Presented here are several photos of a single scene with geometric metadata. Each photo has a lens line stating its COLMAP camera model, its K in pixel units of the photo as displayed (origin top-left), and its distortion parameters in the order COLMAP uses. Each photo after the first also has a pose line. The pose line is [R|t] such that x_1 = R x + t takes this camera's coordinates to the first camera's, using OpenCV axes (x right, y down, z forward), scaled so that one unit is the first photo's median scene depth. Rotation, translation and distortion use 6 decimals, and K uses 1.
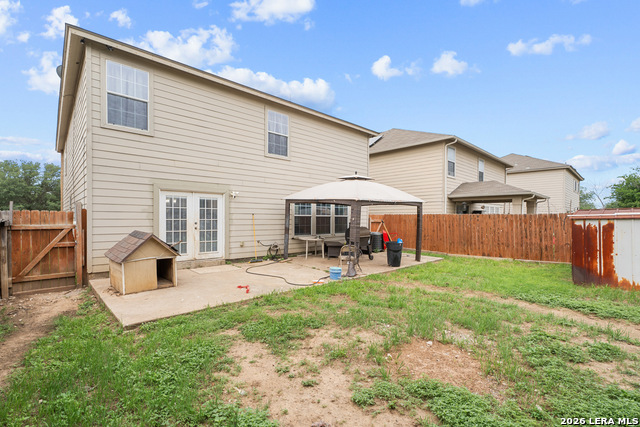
lens RADIAL K [[287.0, 0, 319.5], [0, 287.0, 213.8], [0, 0, 1]] dist [0.001691, -0.000165]
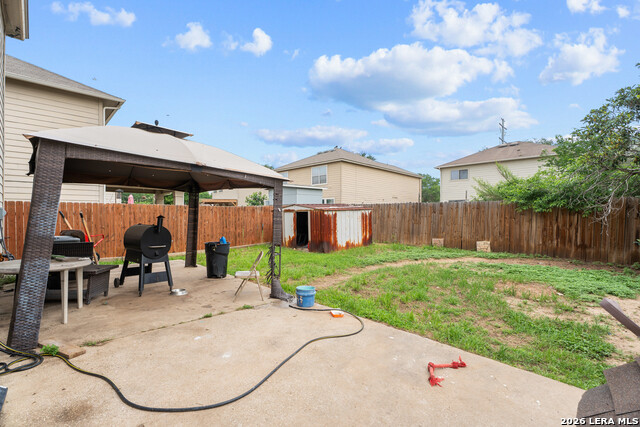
lens RADIAL K [[287.0, 0, 318.7], [0, 287.0, 212.3], [0, 0, 1]] dist [0.001691, -0.000165]
pose [[-0.106768, -0.000401, 0.994284, -0.633356], [-0.020819, 0.999782, -0.001832, 0.034167], [-0.994066, -0.020896, -0.106753, 1.251843]]
